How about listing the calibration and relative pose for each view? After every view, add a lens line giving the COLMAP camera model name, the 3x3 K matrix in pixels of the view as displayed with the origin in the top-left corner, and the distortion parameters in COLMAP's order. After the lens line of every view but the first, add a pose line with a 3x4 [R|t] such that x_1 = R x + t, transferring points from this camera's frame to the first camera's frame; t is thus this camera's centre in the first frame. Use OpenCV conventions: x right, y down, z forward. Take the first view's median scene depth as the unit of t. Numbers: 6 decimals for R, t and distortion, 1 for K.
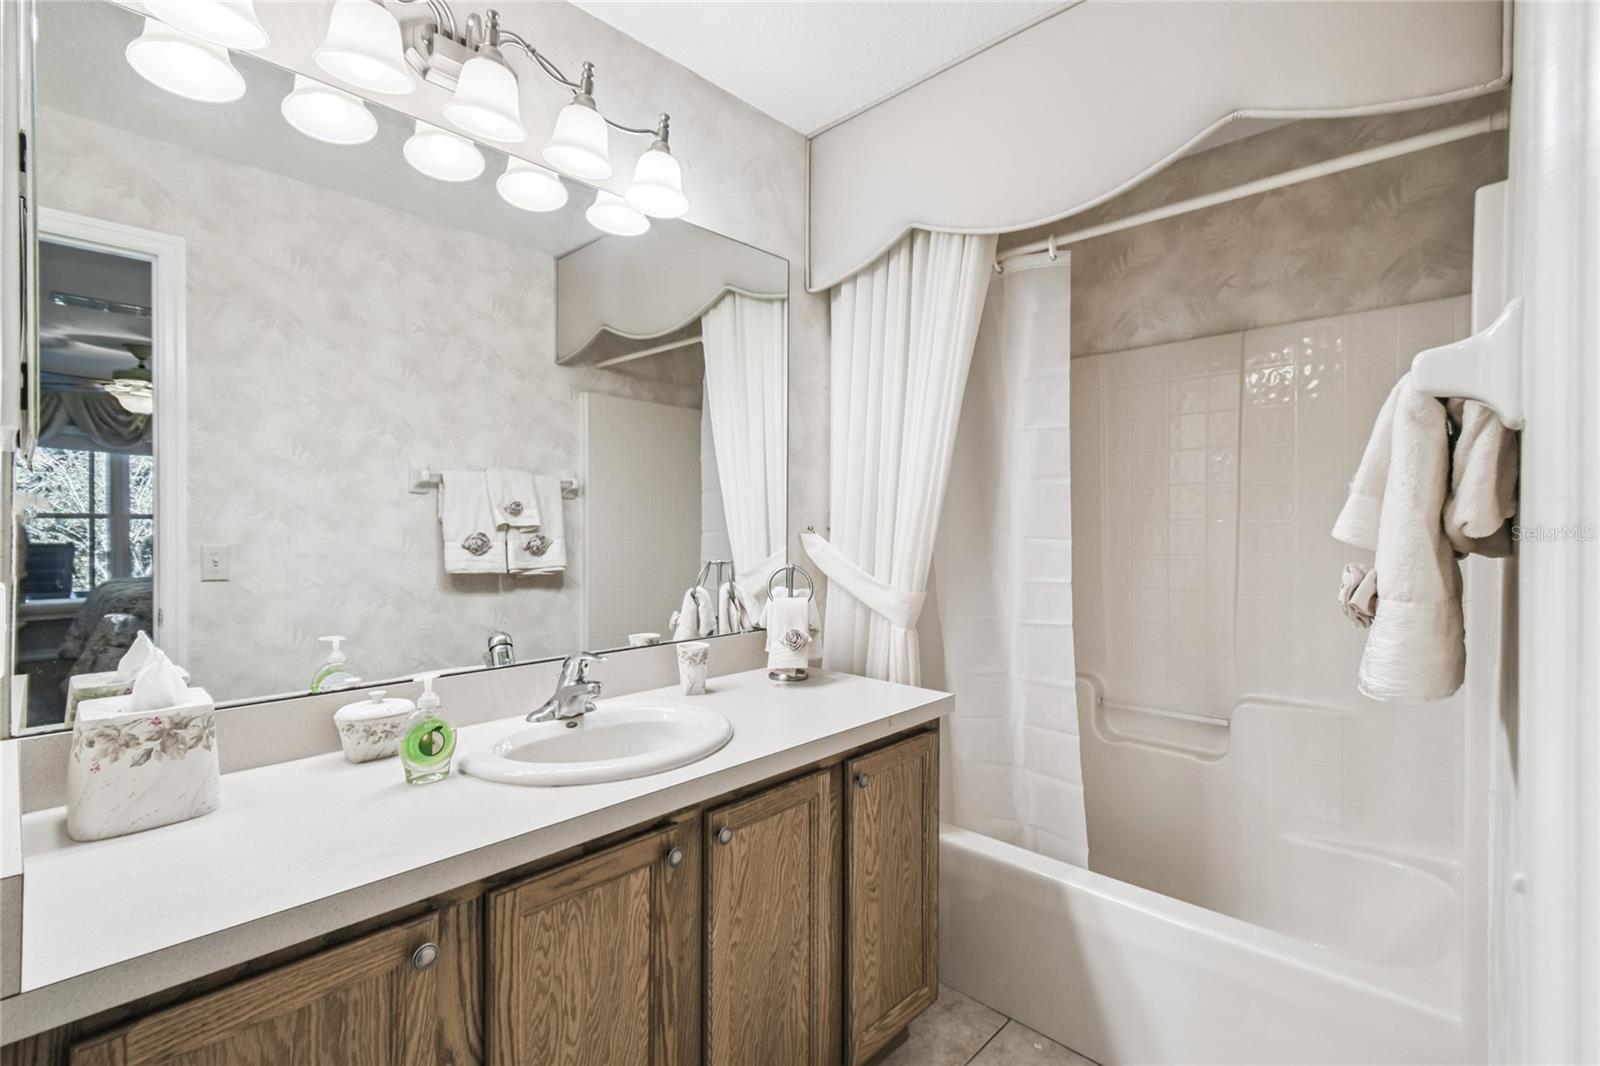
lens RADIAL K [[727.3, 0, 791.7], [0, 727.3, 530.2], [0, 0, 1]] dist [0.003086, -0.000232]
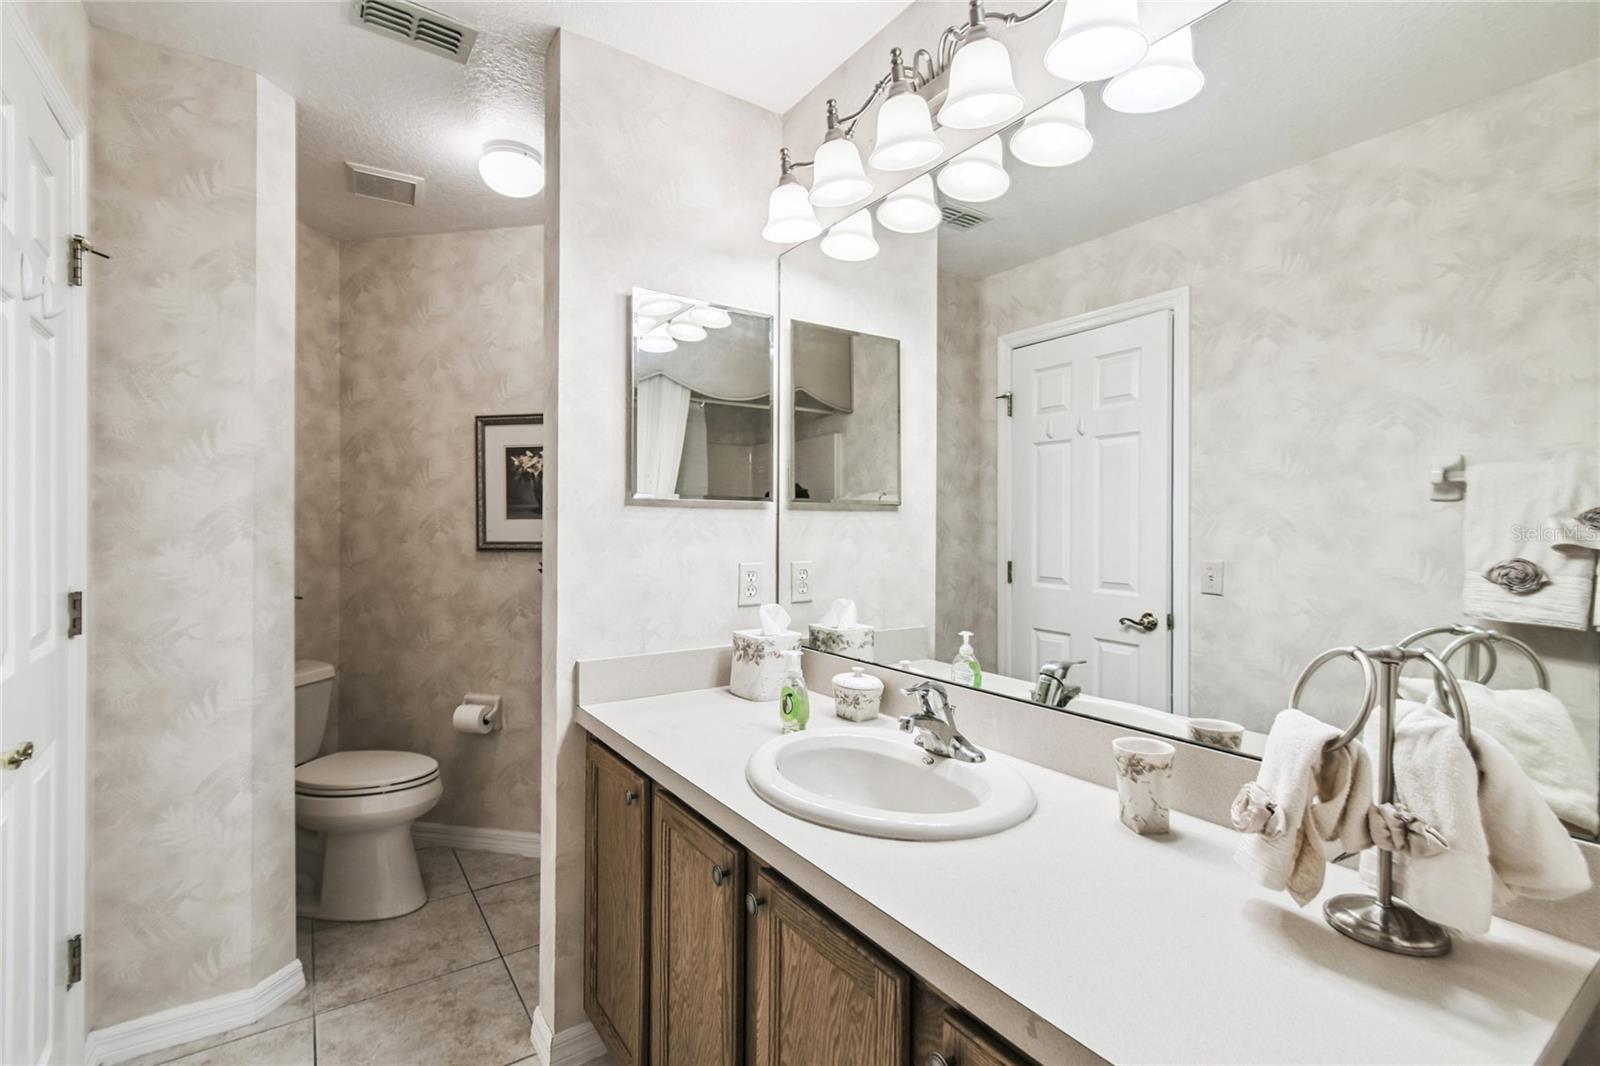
lens RADIAL K [[727.3, 0, 791.7], [0, 727.3, 530.2], [0, 0, 1]] dist [0.003086, -0.000232]
pose [[-0.212430, -0.012583, -0.977095, 0.360329], [-0.023504, 0.999694, -0.007764, -0.001154], [0.976894, 0.021316, -0.212660, 0.606423]]
